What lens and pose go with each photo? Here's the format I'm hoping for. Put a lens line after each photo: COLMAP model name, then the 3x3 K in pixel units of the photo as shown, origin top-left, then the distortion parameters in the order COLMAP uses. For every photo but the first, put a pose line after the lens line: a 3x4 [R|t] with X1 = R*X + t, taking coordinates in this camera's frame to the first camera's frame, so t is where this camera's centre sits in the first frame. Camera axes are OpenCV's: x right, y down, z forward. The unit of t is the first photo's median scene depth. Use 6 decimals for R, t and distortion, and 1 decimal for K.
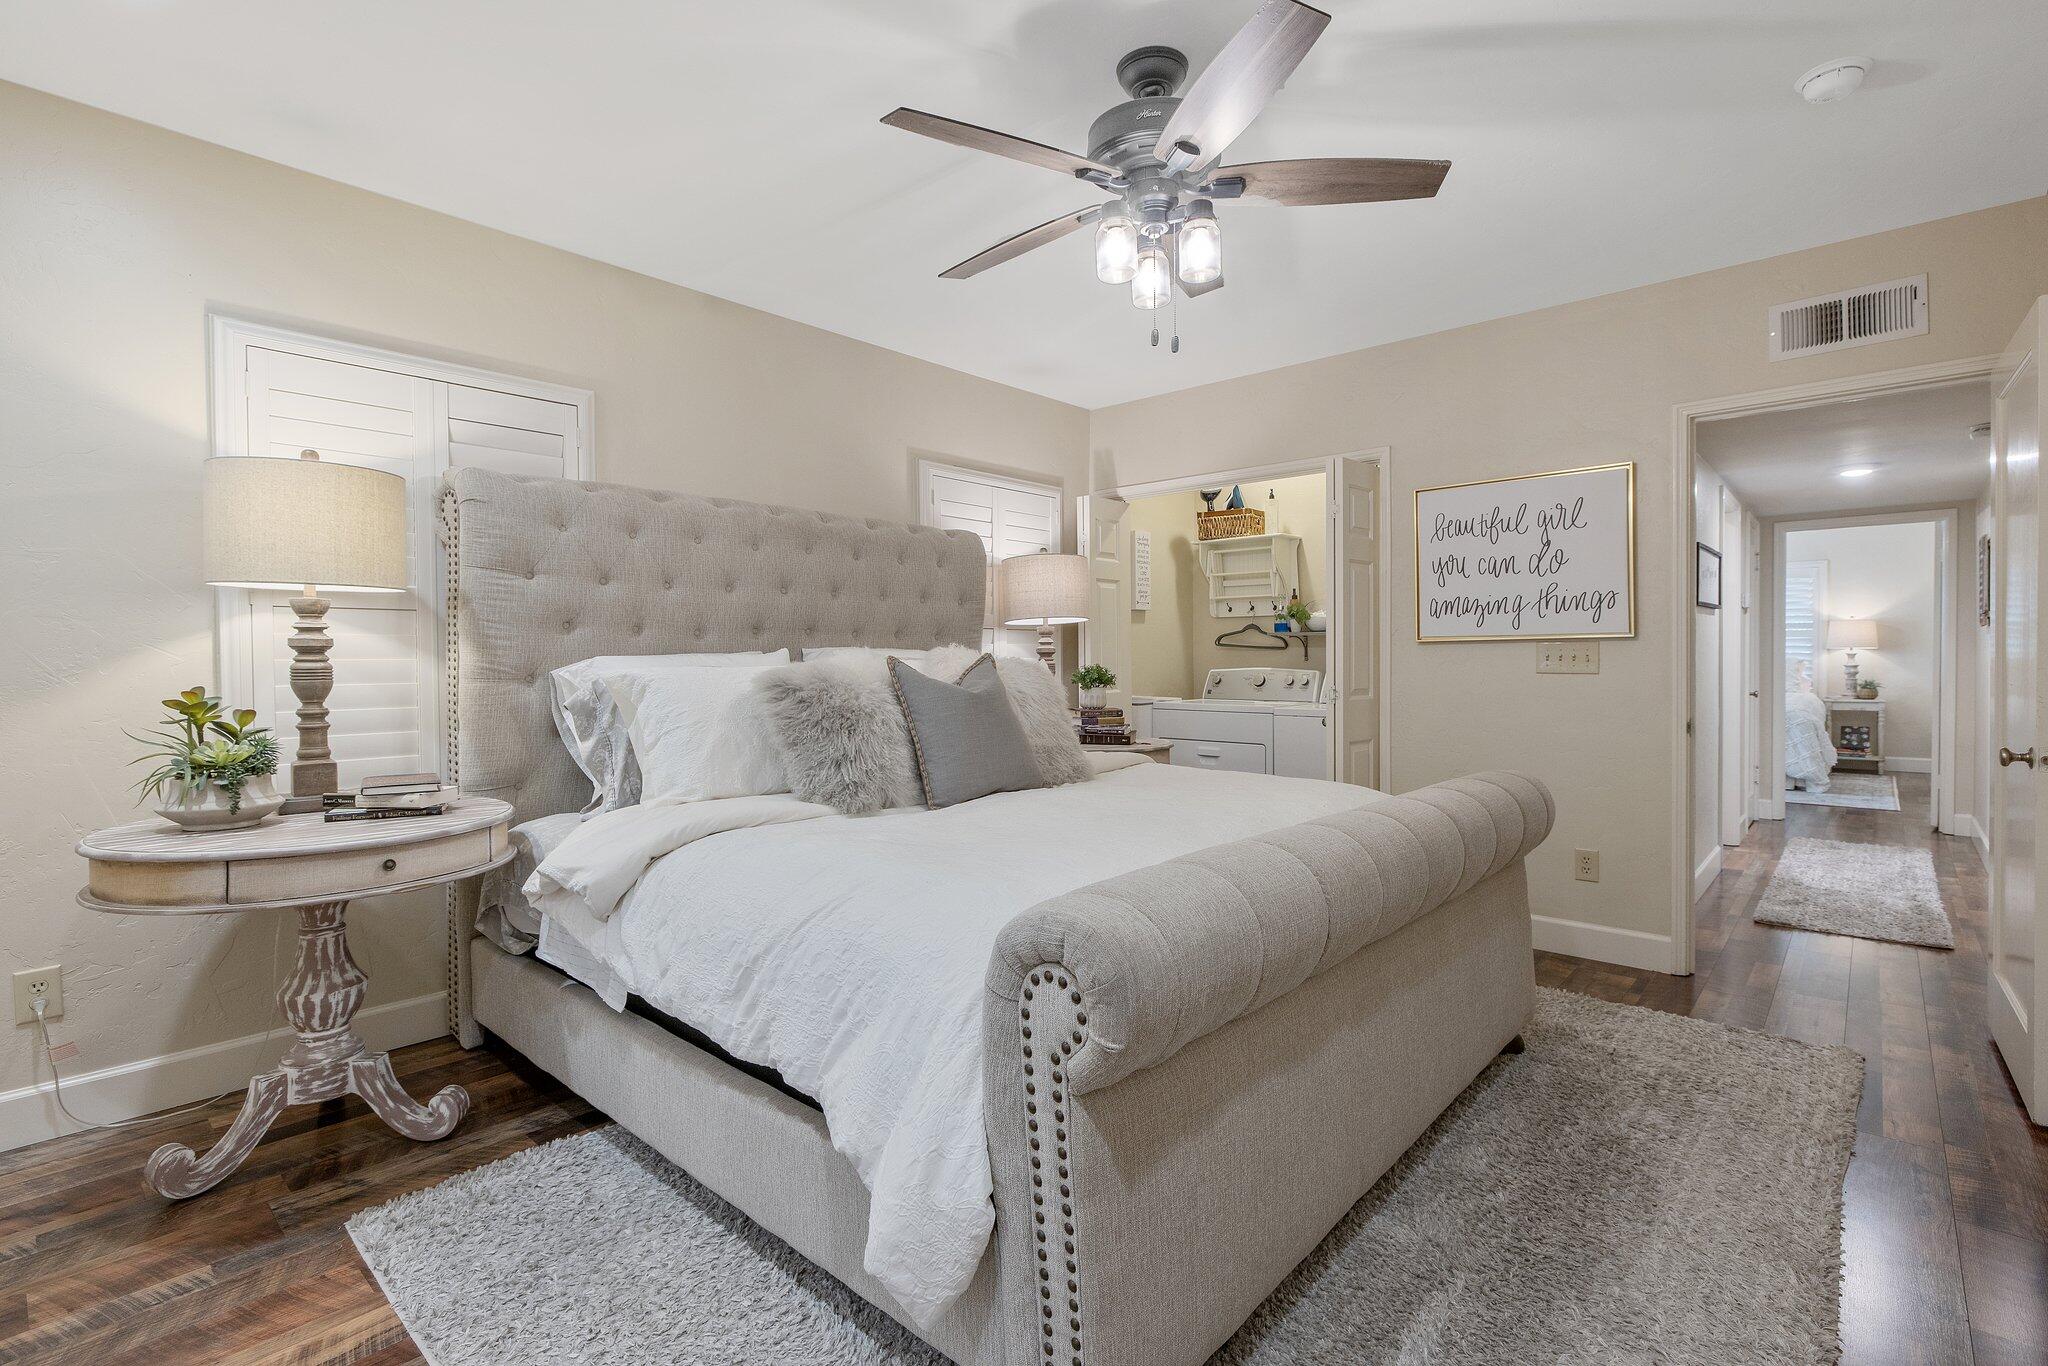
lens RADIAL K [[939.2, 0, 1031.2], [0, 939.2, 670.7], [0, 0, 1]] dist [-0.002646, 0.000037]
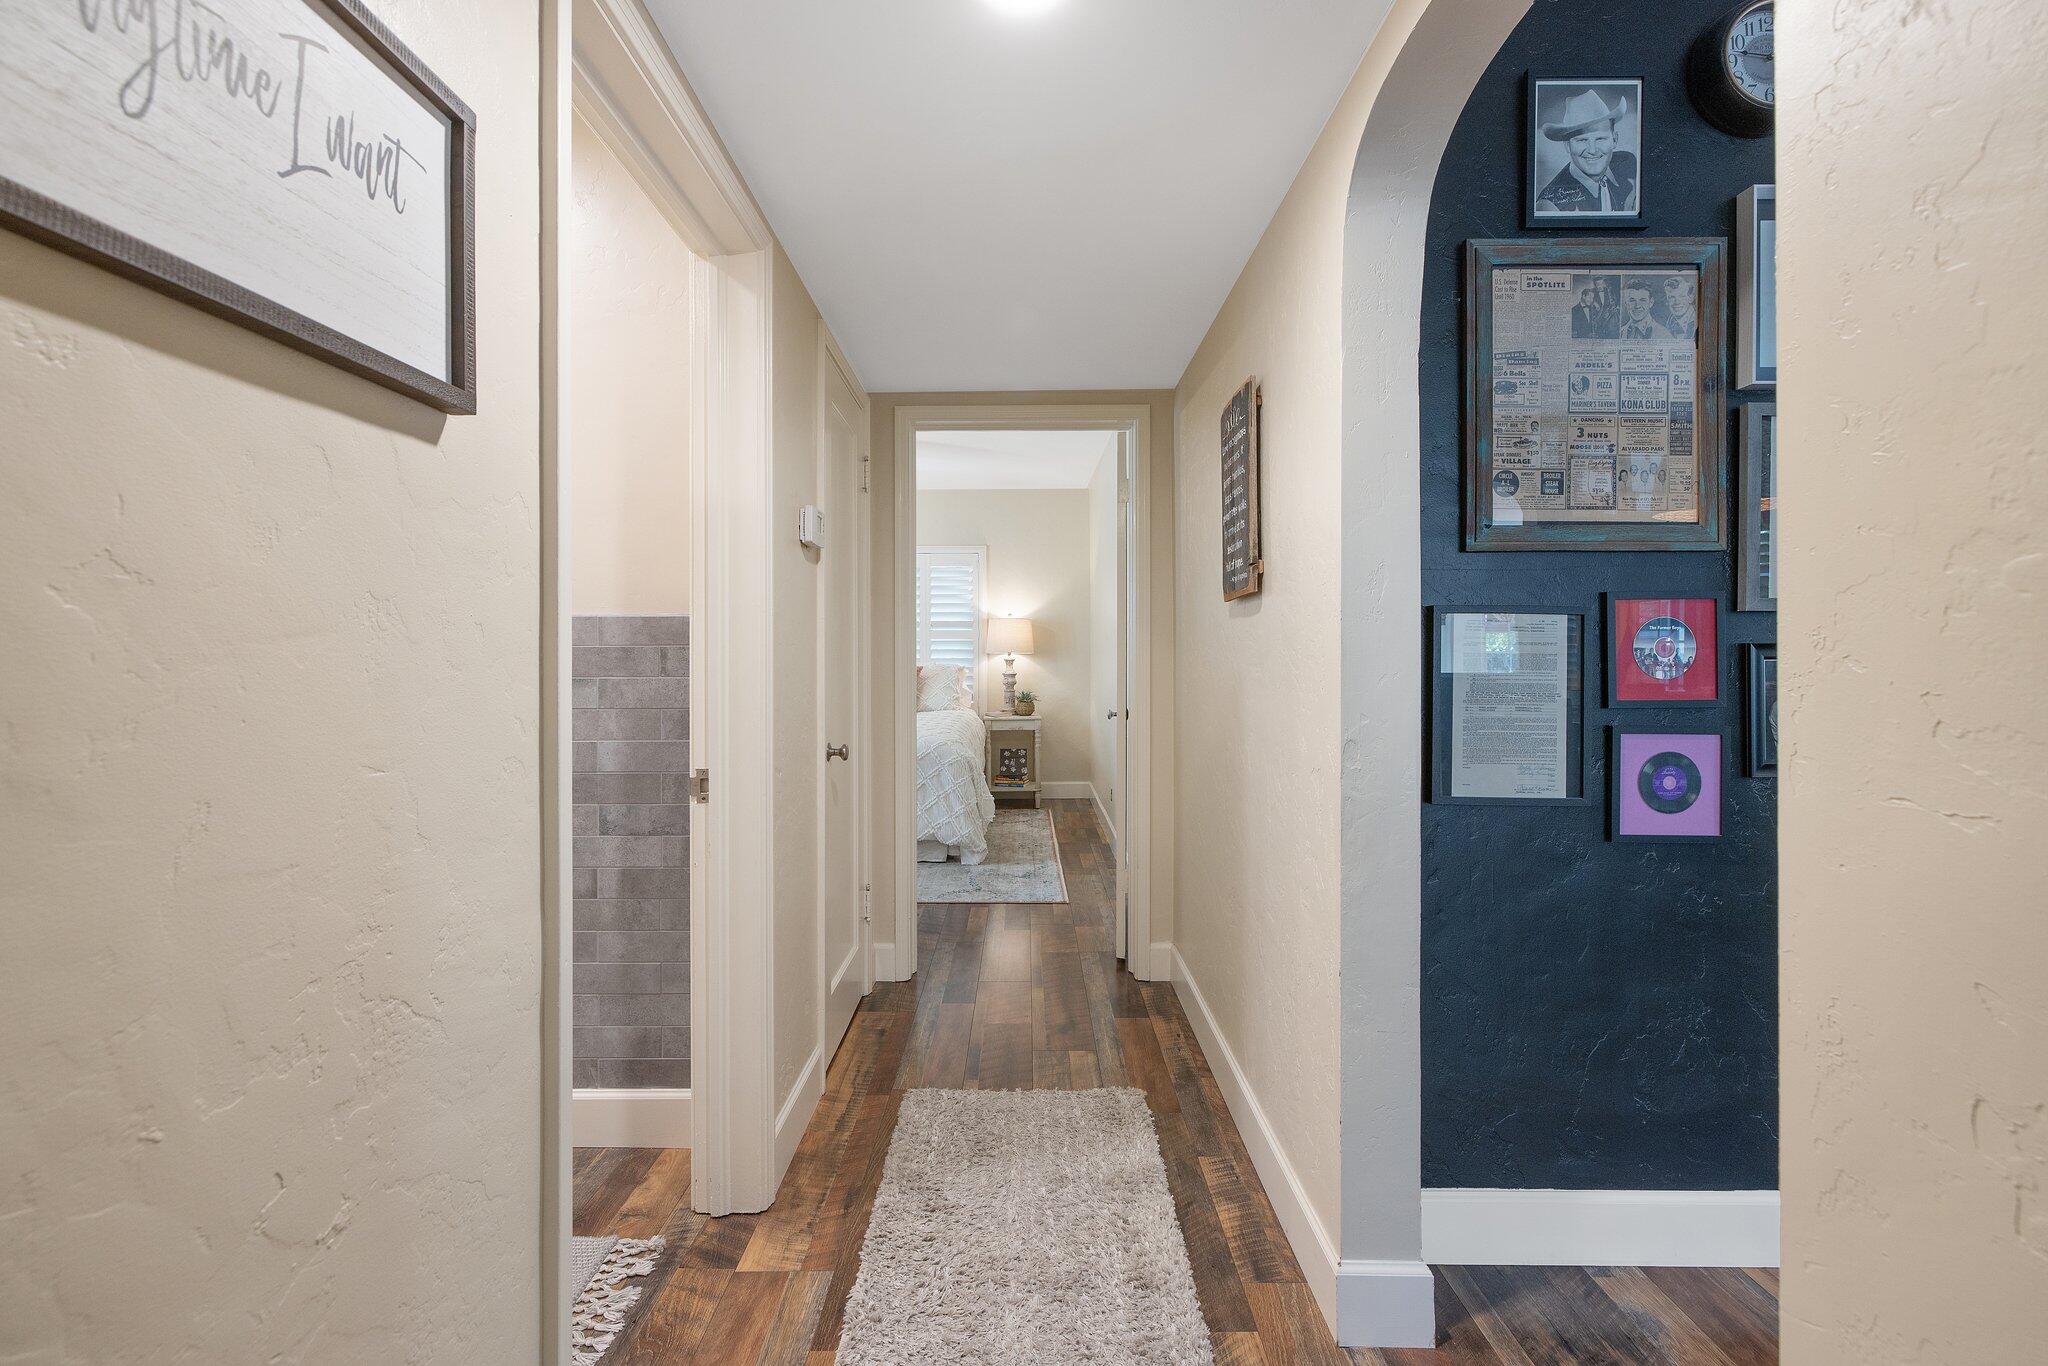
lens RADIAL K [[860.2, 0, 1022.6], [0, 860.2, 664.7], [0, 0, 1]] dist [0.000262, -0.000241]
pose [[0.741669, 0.001292, 0.670765, 0.387047], [0.005689, 0.999950, -0.008217, -0.007607], [-0.670742, 0.009911, 0.741624, 0.443695]]
